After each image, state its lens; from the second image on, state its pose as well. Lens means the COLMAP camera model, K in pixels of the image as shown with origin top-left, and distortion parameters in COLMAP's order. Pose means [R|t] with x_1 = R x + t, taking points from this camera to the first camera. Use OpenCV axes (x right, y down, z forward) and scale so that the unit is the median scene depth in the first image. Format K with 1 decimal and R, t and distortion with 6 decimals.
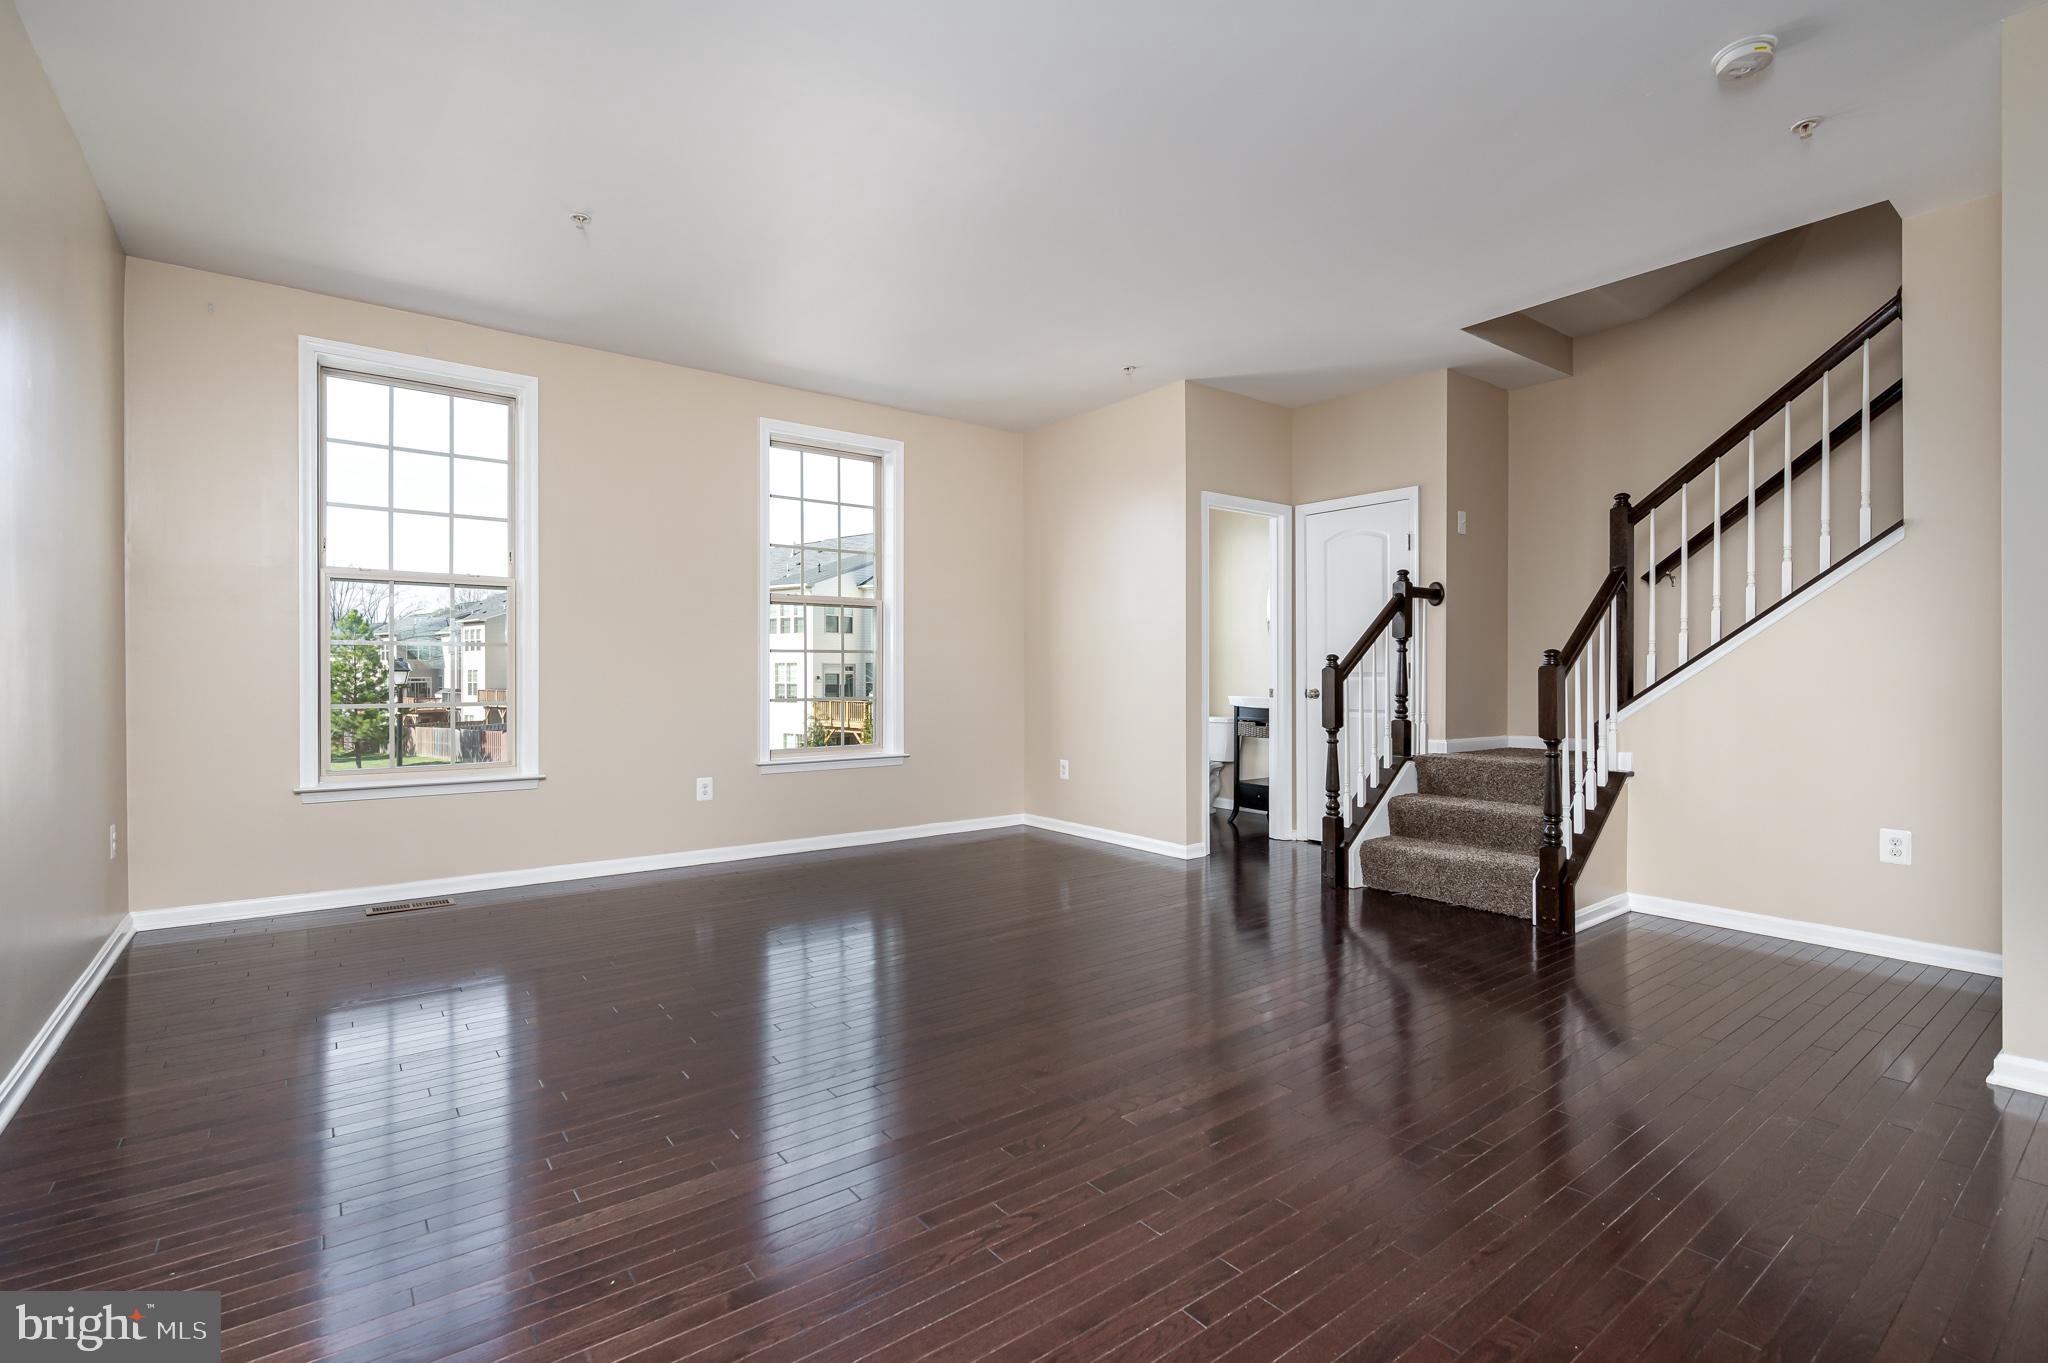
lens RADIAL K [[942.1, 0, 1098.1], [0, 942.1, 679.3], [0, 0, 1]] dist [-0.000611, -0.000084]
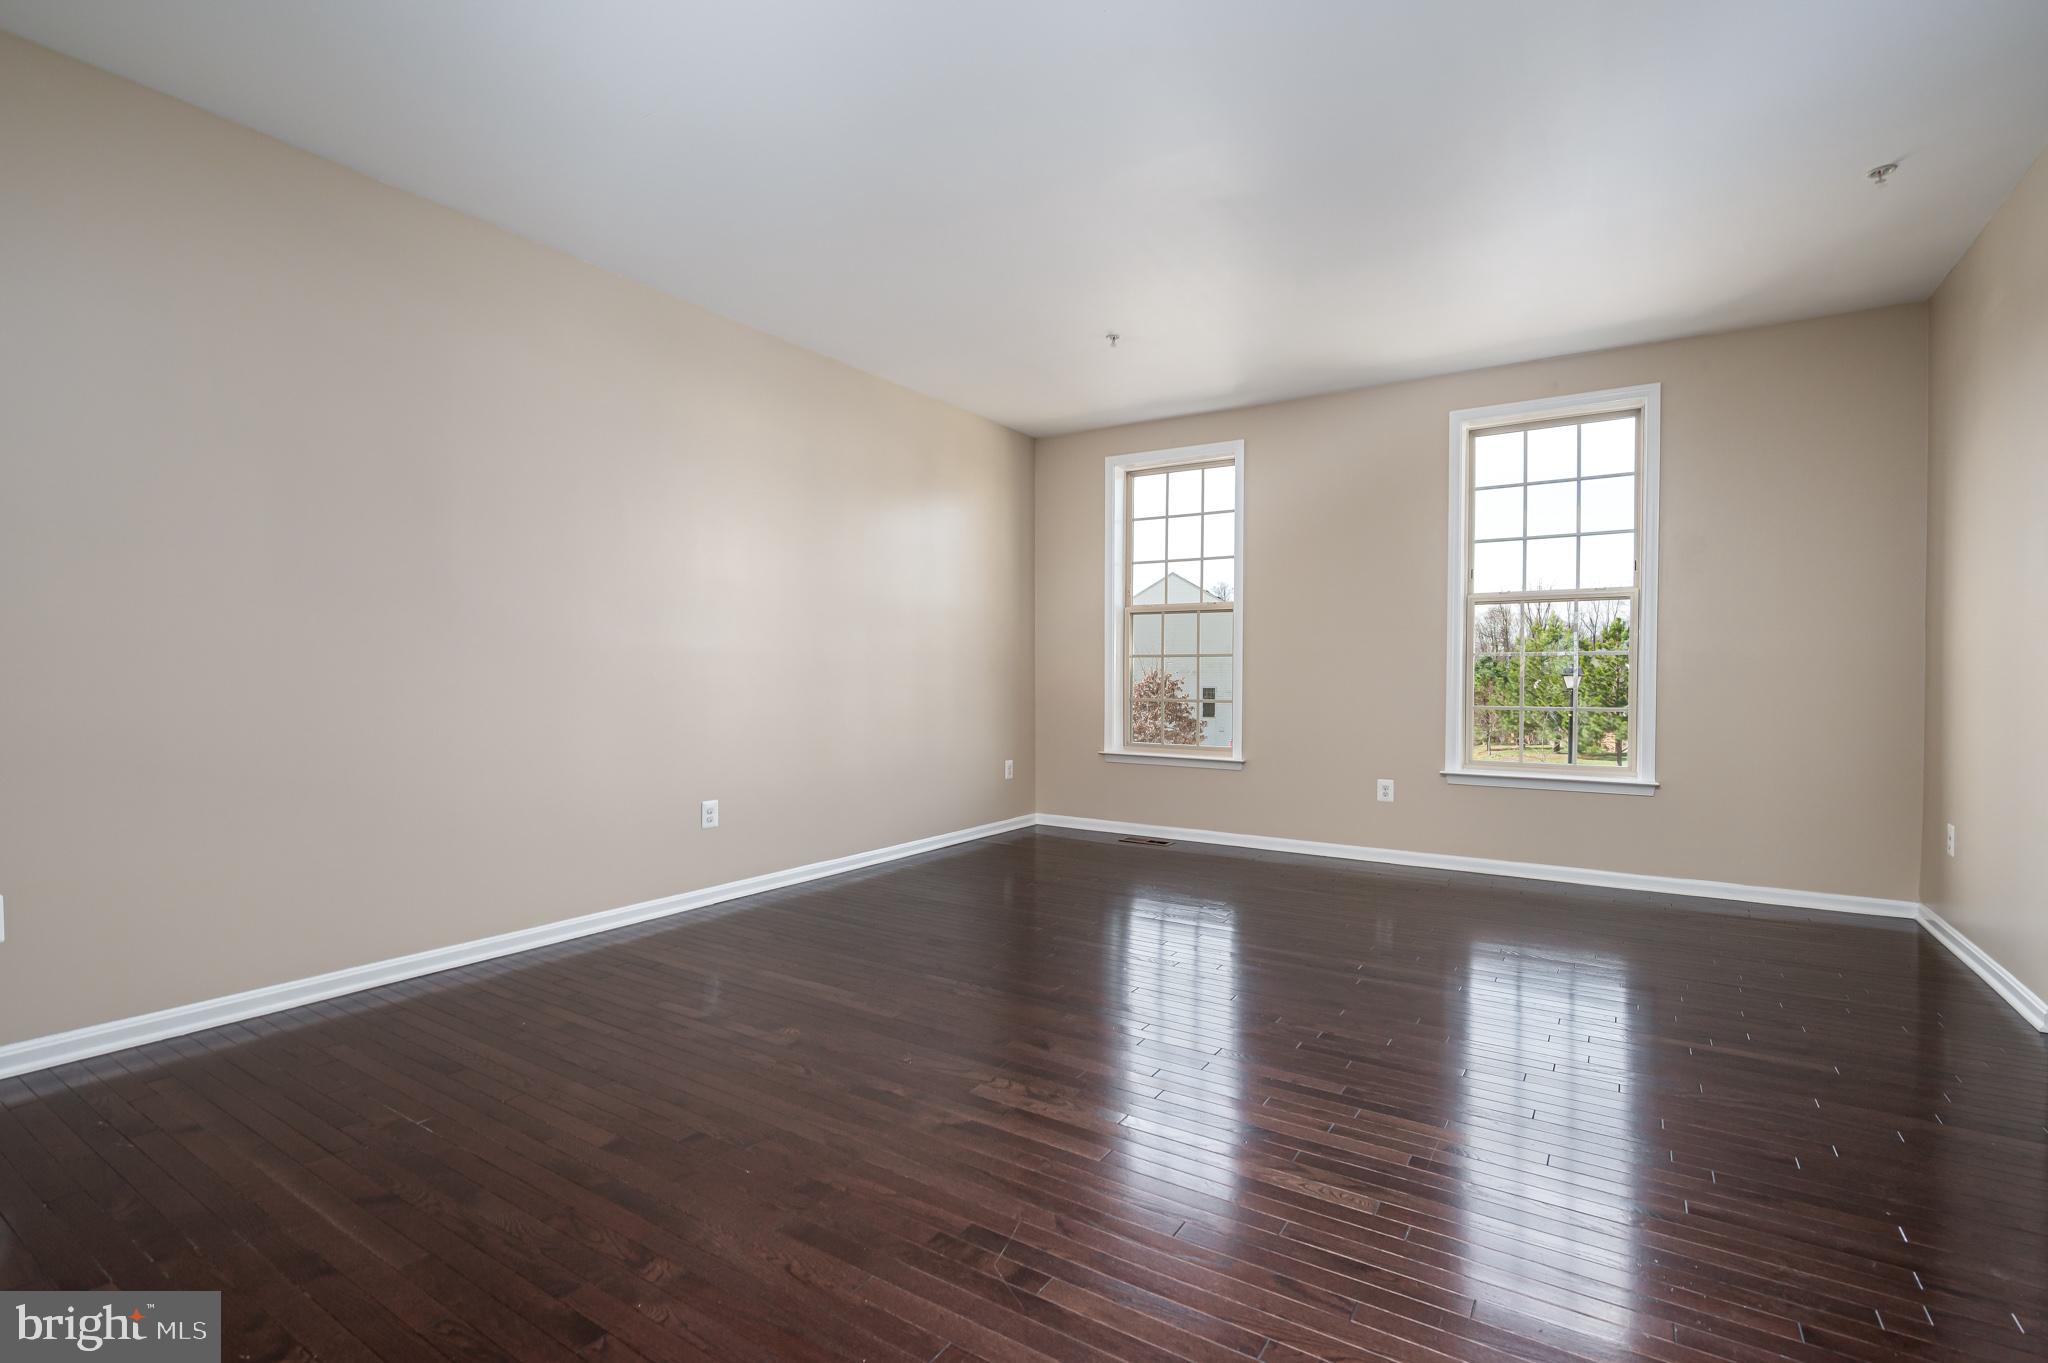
lens RADIAL K [[942.1, 0, 1098.1], [0, 942.1, 679.3], [0, 0, 1]] dist [-0.000611, -0.000084]
pose [[0.321919, 0.002866, -0.946763, 0.349527], [-0.012173, 0.999925, -0.001113, 0.000099], [0.946689, 0.011883, 0.321929, 0.286053]]
